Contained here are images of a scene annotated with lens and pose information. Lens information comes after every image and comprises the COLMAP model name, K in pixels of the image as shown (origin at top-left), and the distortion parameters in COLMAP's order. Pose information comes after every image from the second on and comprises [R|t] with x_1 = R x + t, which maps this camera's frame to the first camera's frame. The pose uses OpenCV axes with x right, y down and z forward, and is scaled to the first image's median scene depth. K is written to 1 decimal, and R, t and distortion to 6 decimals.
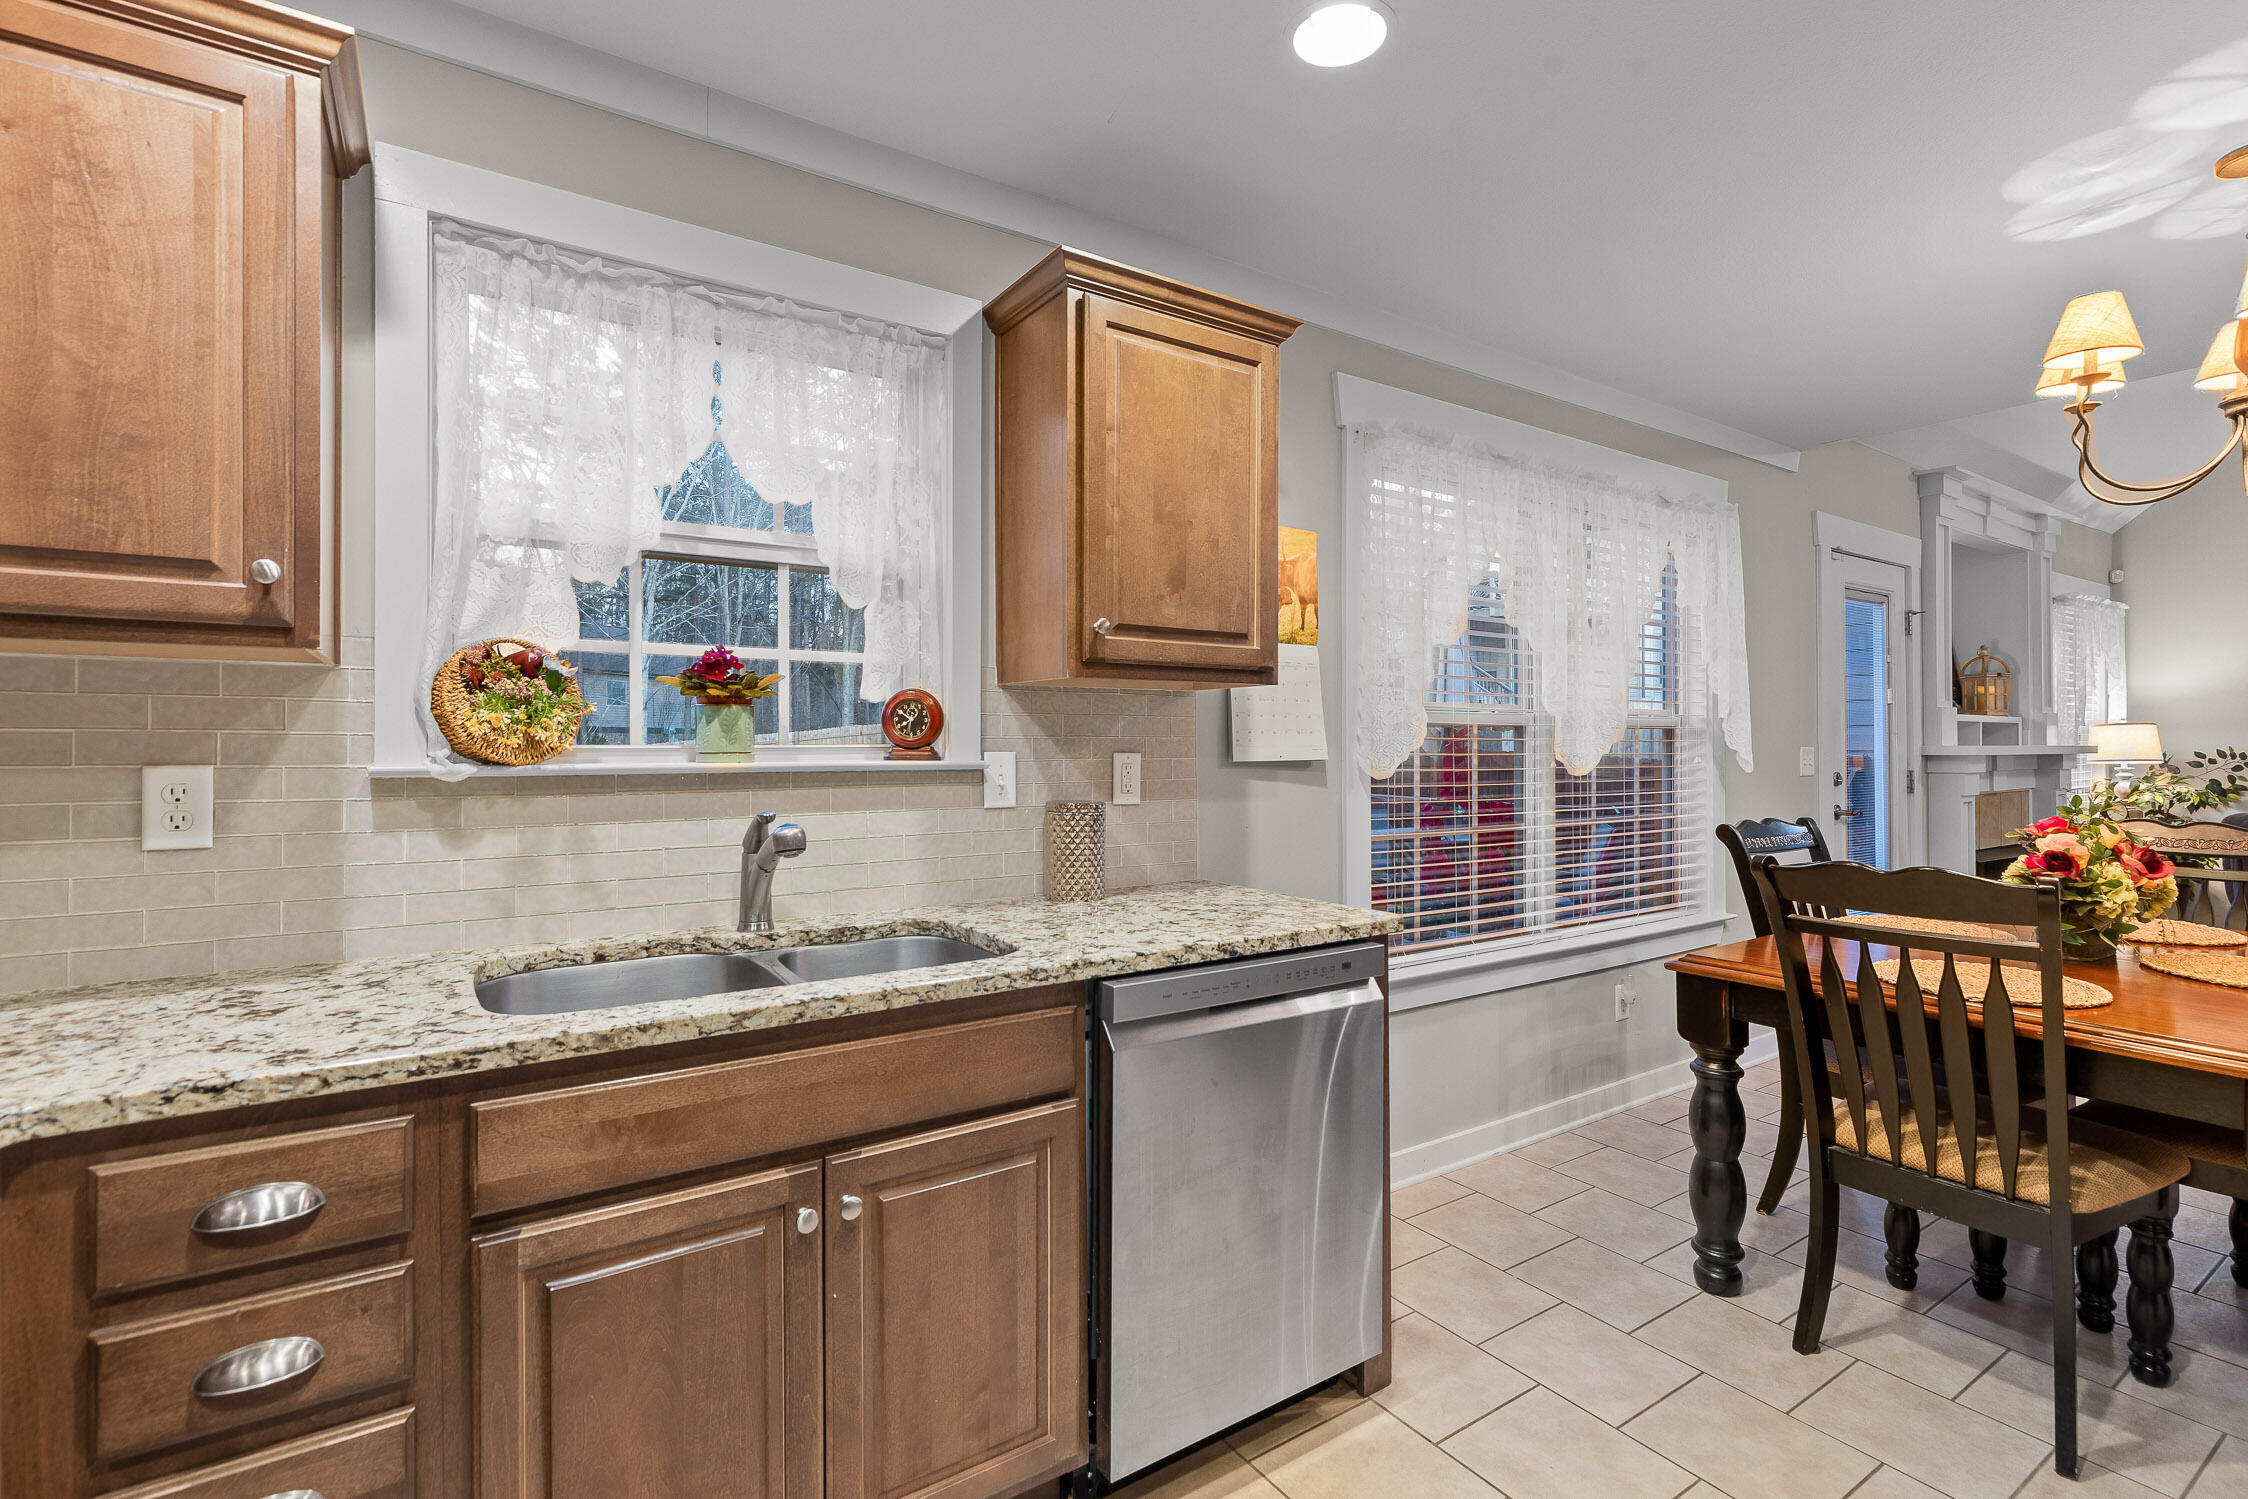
lens RADIAL K [[1022.1, 0, 1124.2], [0, 1022.1, 740.8], [0, 0, 1]] dist [0.006835, -0.001157]
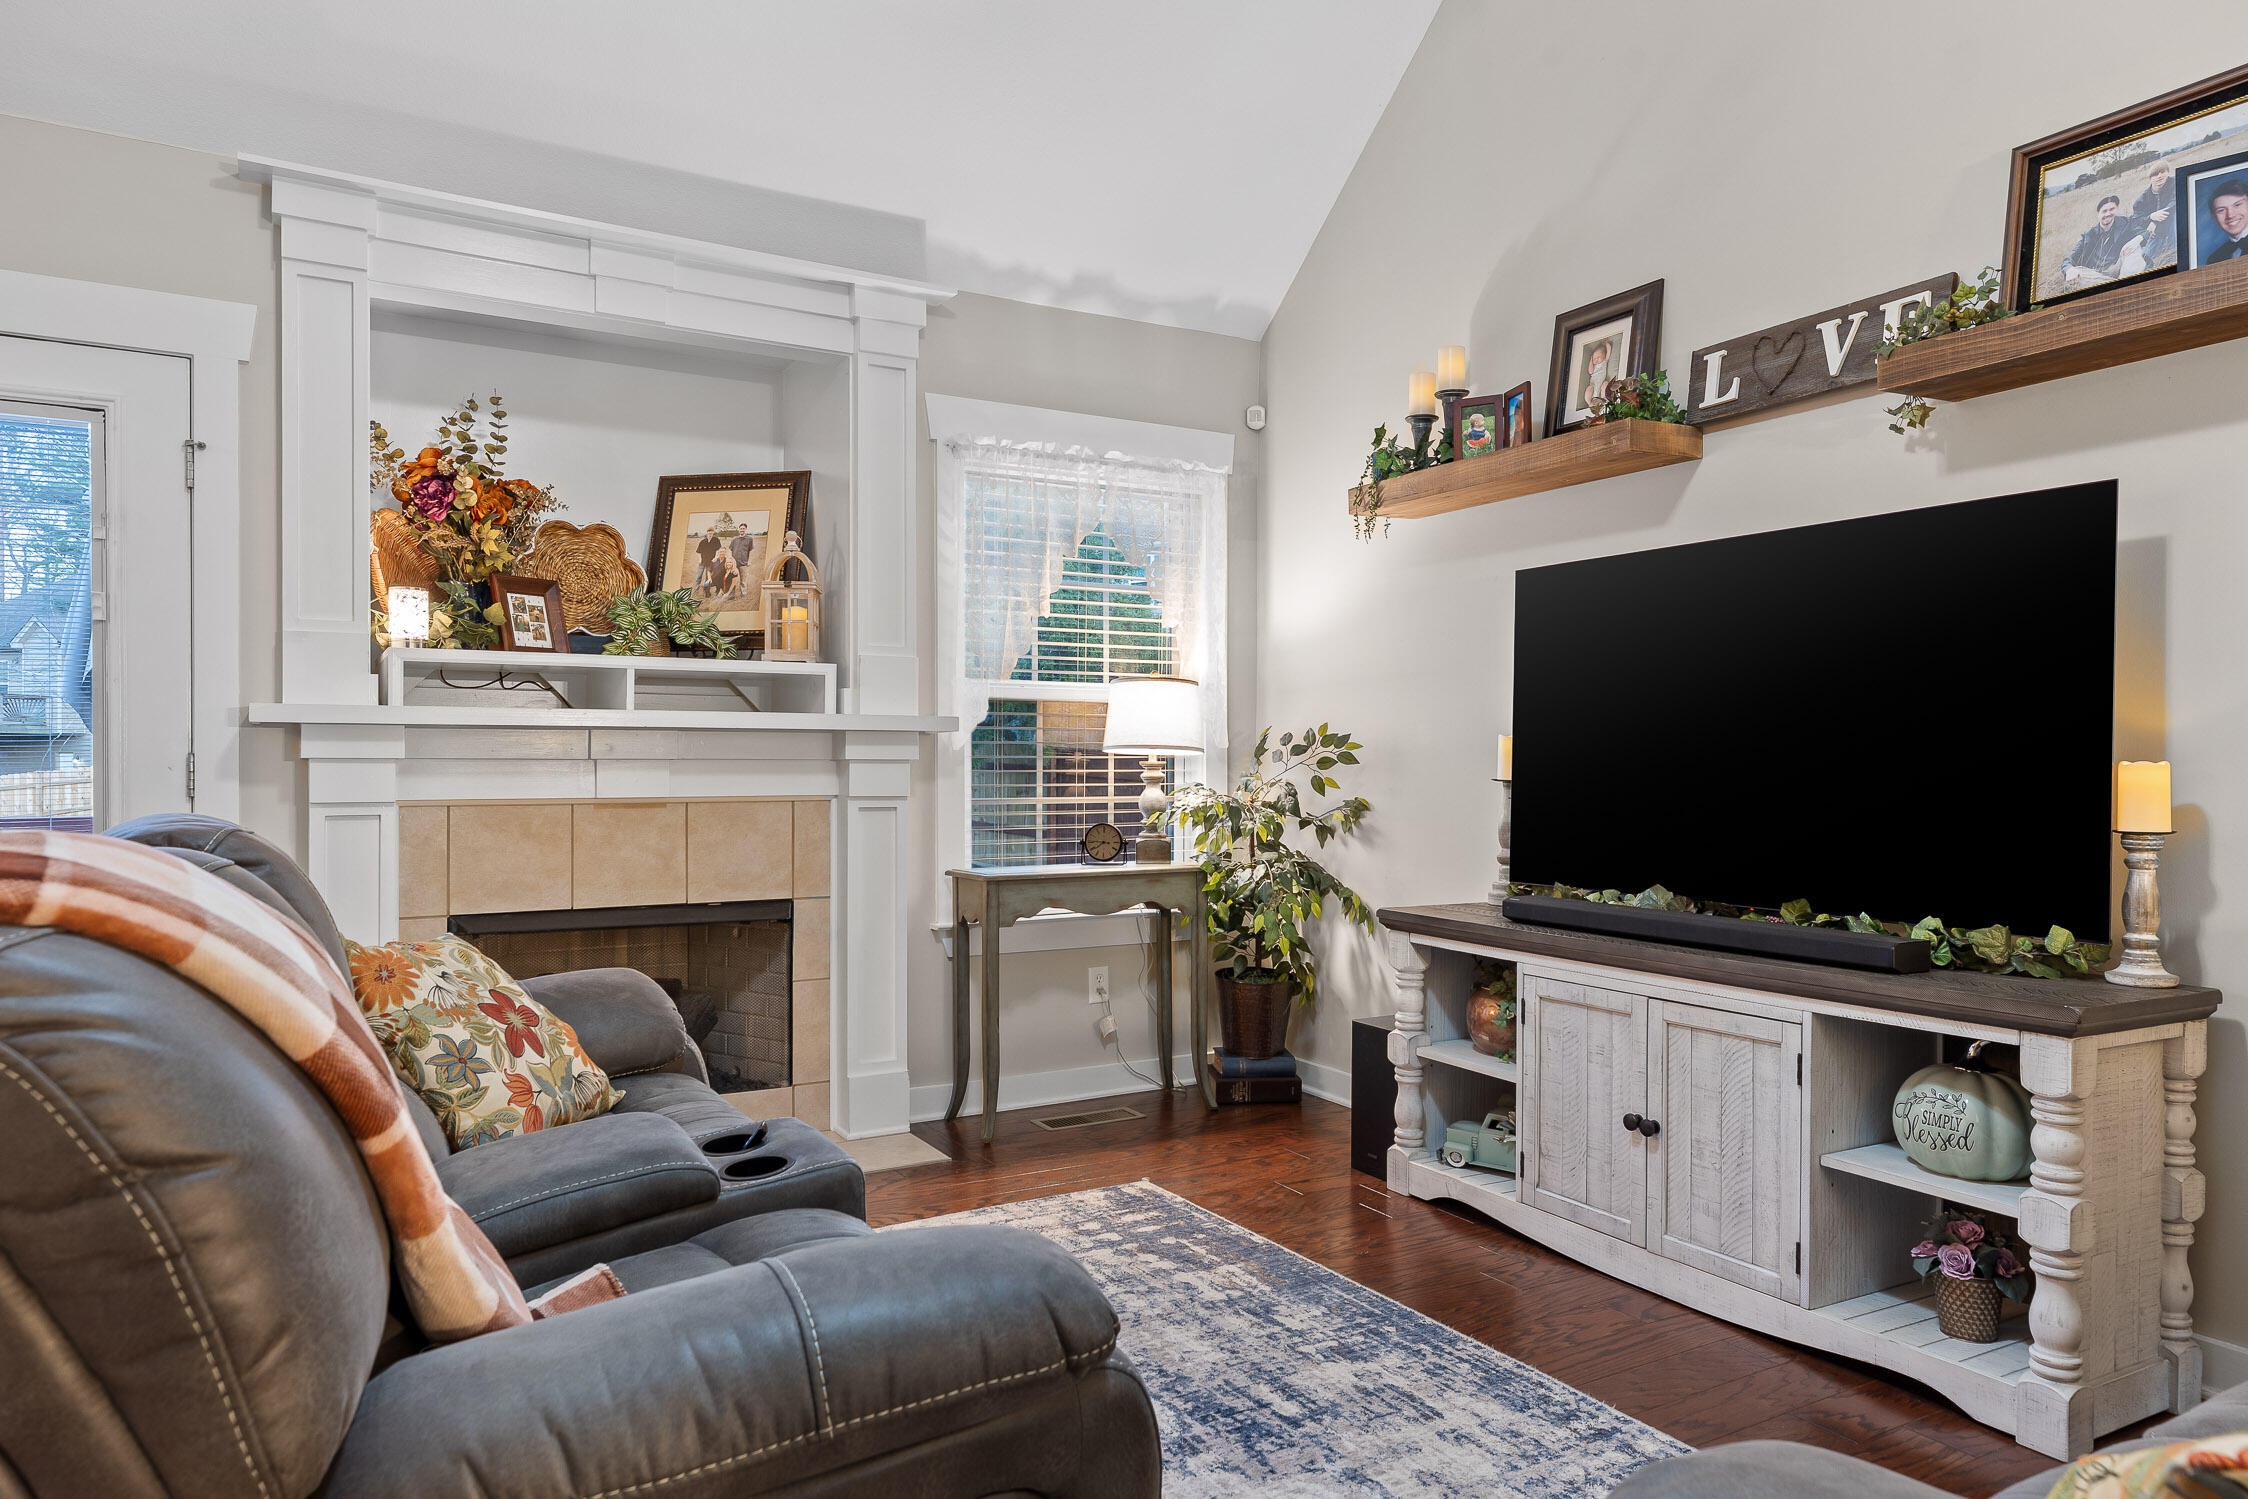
lens RADIAL K [[1414.5, 0, 1130.4], [0, 1414.5, 756.5], [0, 0, 1]] dist [0.003051, 0.000267]
pose [[0.998348, 0.003689, -0.057343, 3.667144], [-0.003530, 0.999990, 0.002876, 0.077599], [0.057353, -0.002668, 0.998350, 0.909220]]
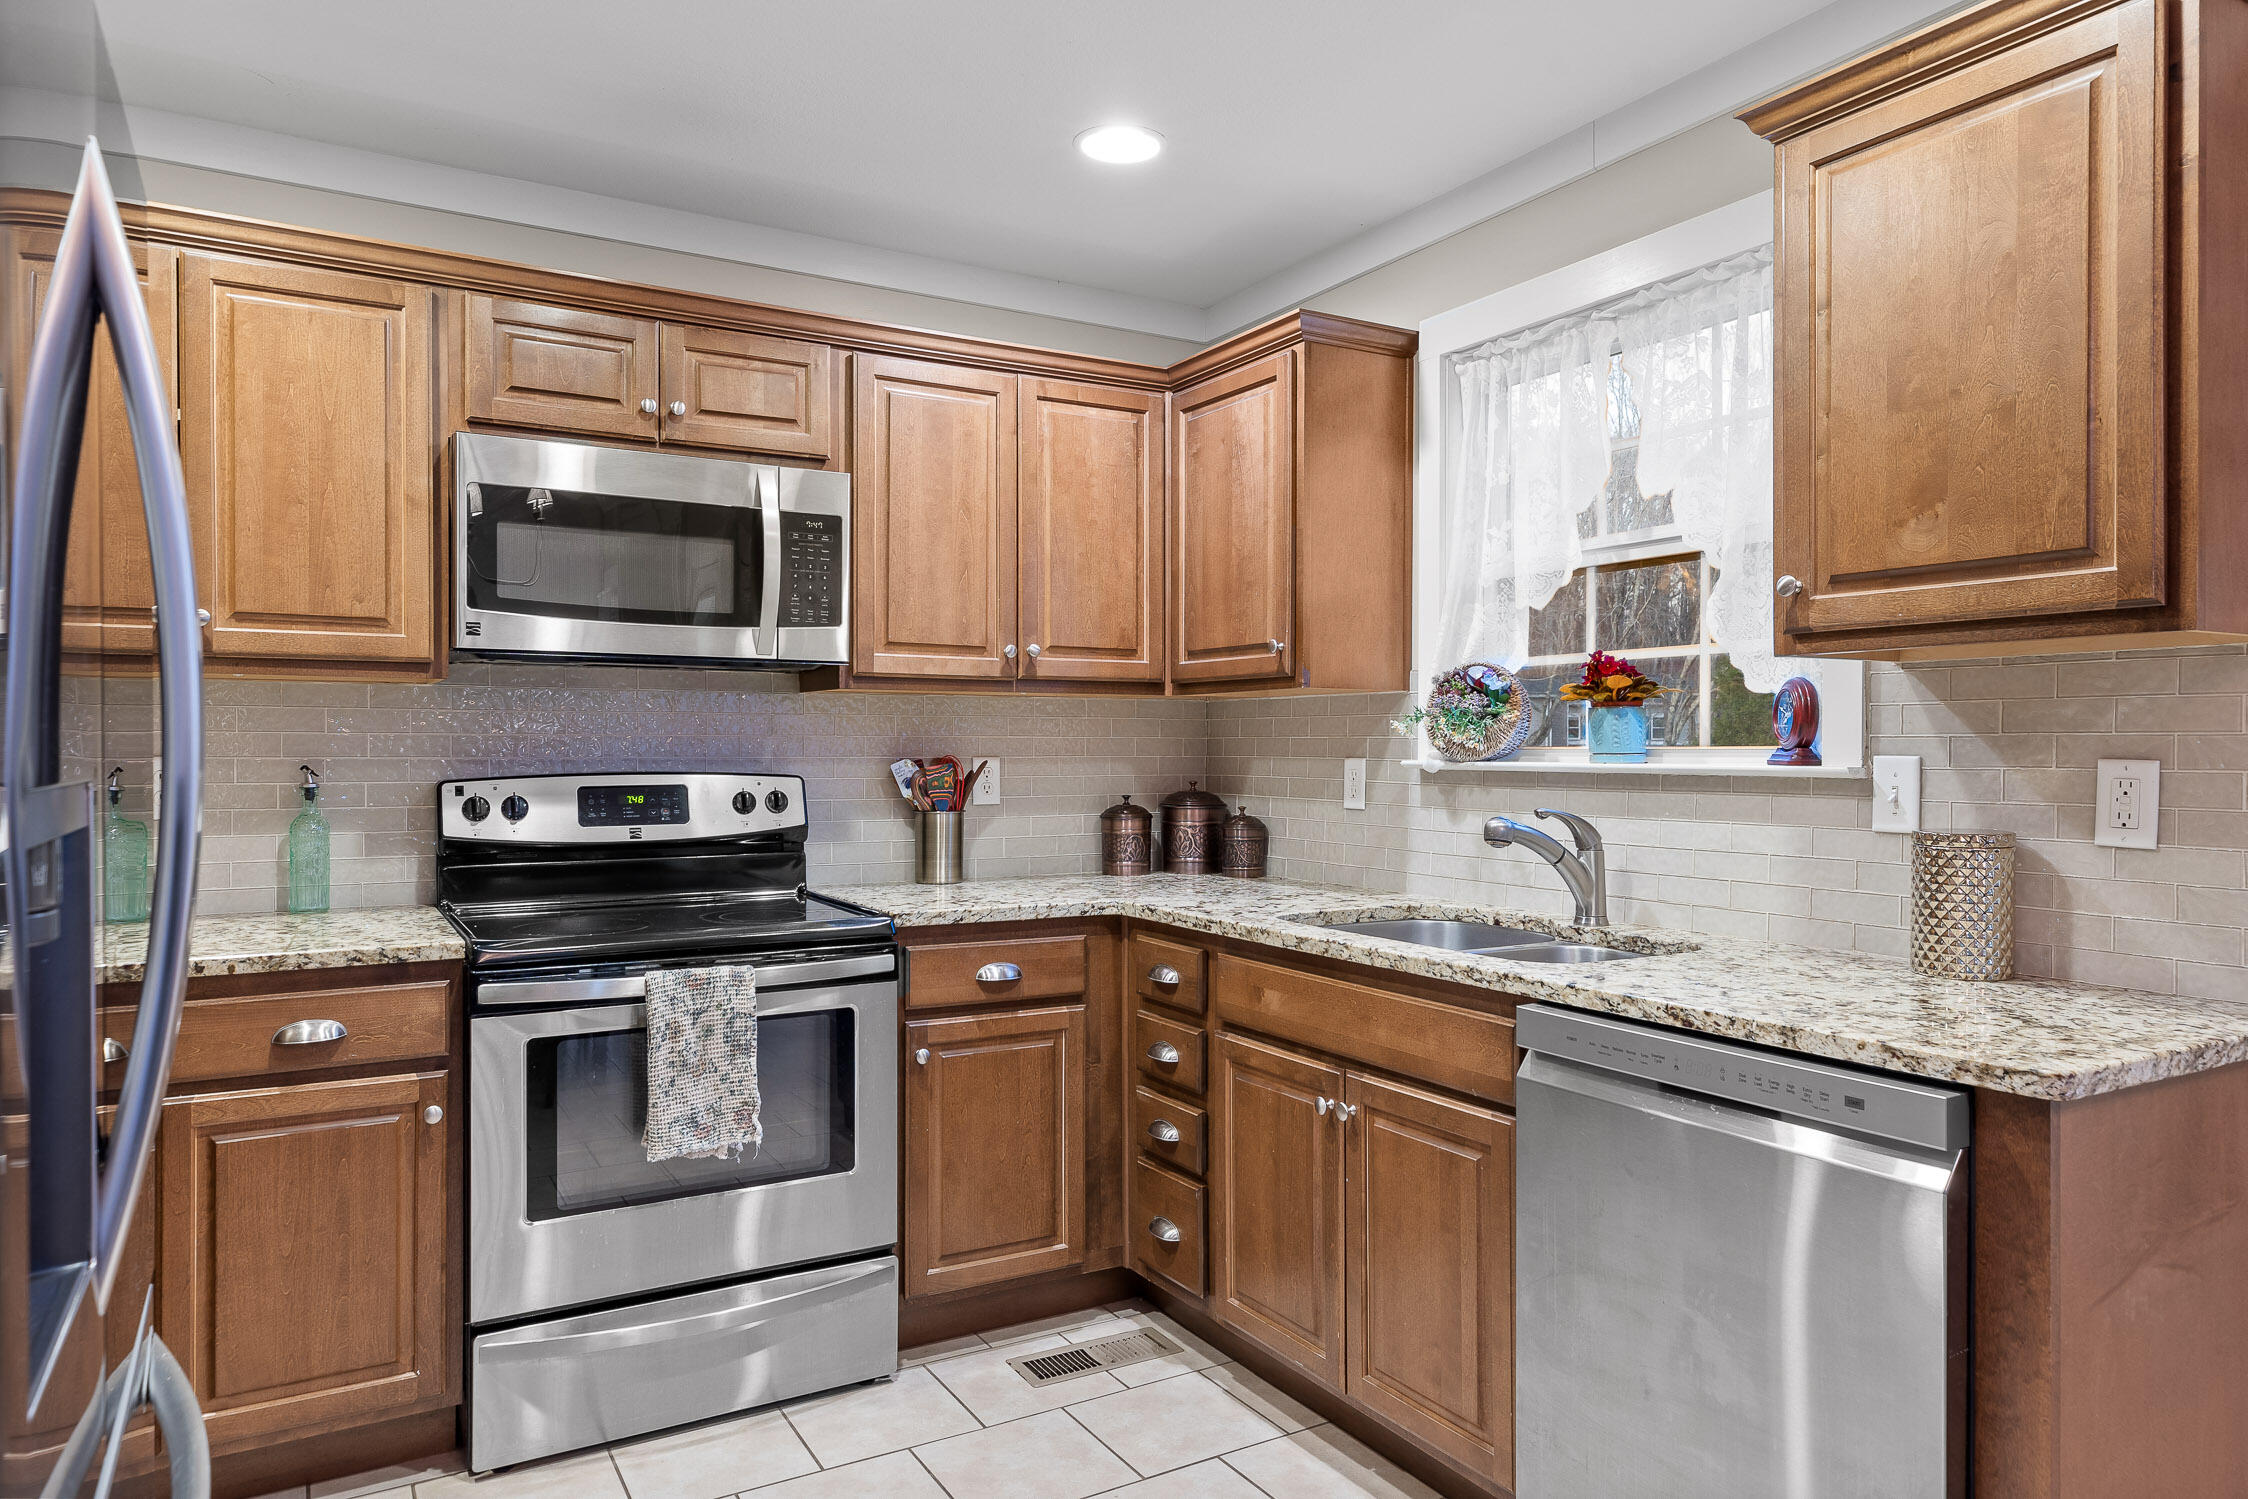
lens RADIAL K [[1414.5, 0, 1130.4], [0, 1414.5, 756.5], [0, 0, 1]] dist [0.003051, 0.000267]
pose [[-0.051466, 0.006284, -0.998655, 1.196754], [0.001633, 0.999979, 0.006208, 0.005589], [0.998673, -0.001311, -0.051475, 0.667395]]
